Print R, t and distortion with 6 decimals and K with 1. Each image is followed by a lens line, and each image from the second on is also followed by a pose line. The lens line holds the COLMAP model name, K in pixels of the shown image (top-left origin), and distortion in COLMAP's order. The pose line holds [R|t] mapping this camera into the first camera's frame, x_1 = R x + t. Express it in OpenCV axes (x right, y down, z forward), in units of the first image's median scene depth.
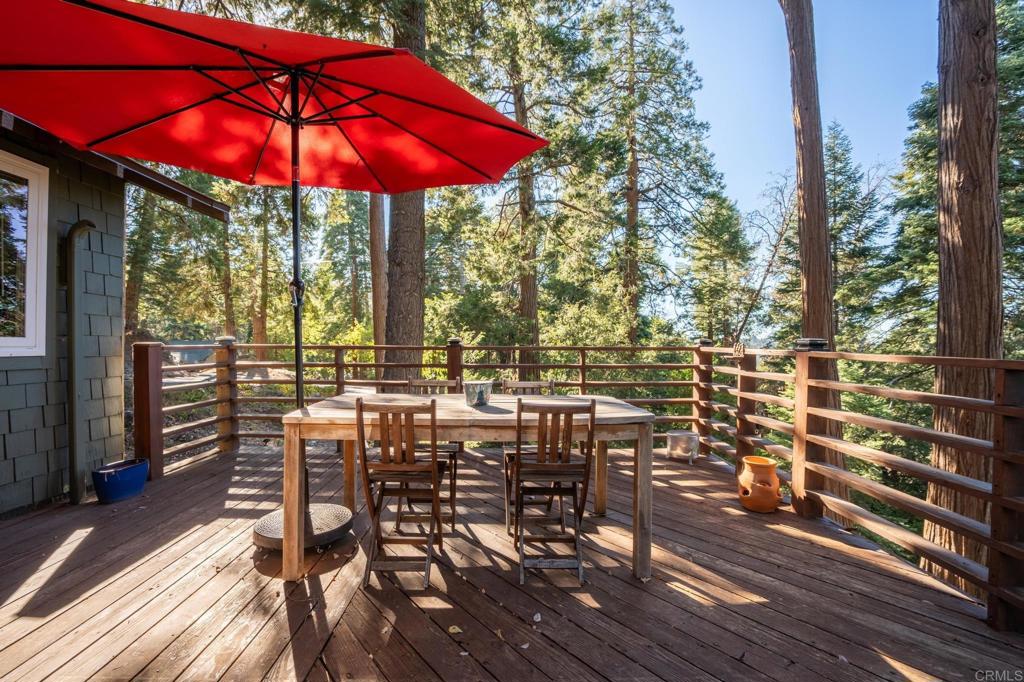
lens RADIAL K [[464.9, 0, 512.0], [0, 464.9, 341.0], [0, 0, 1]] dist [-0.026865, -0.000140]
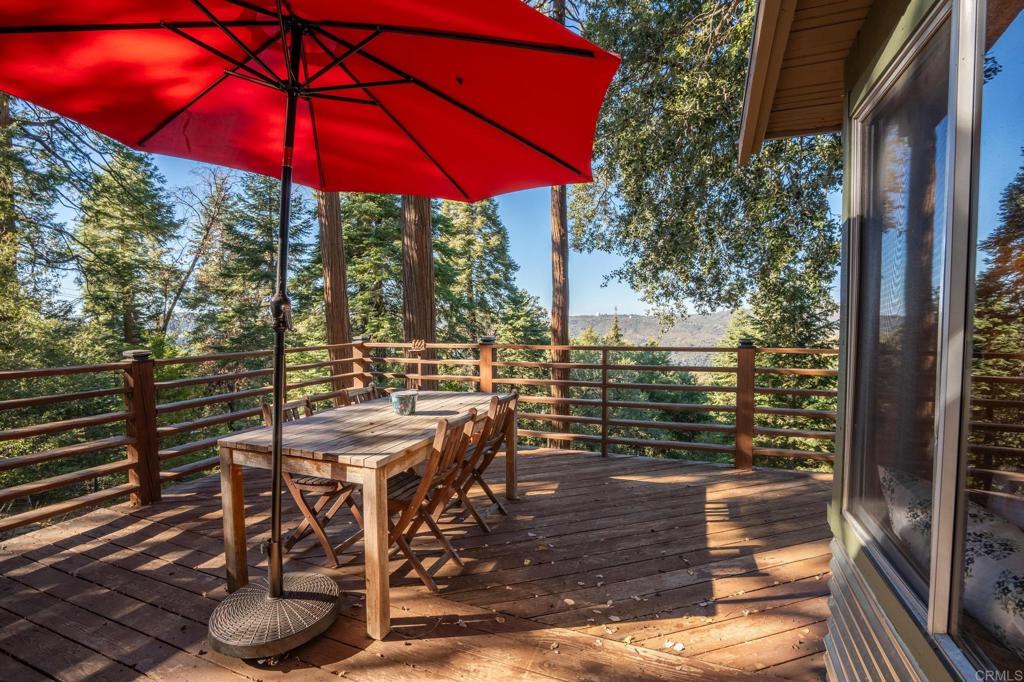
lens RADIAL K [[464.9, 0, 512.0], [0, 464.9, 341.0], [0, 0, 1]] dist [-0.026865, -0.000140]
pose [[0.390081, -0.056893, 0.919021, -0.102793], [0.019548, 0.998376, 0.053508, -0.009404], [-0.920573, -0.002907, 0.390559, 0.035631]]
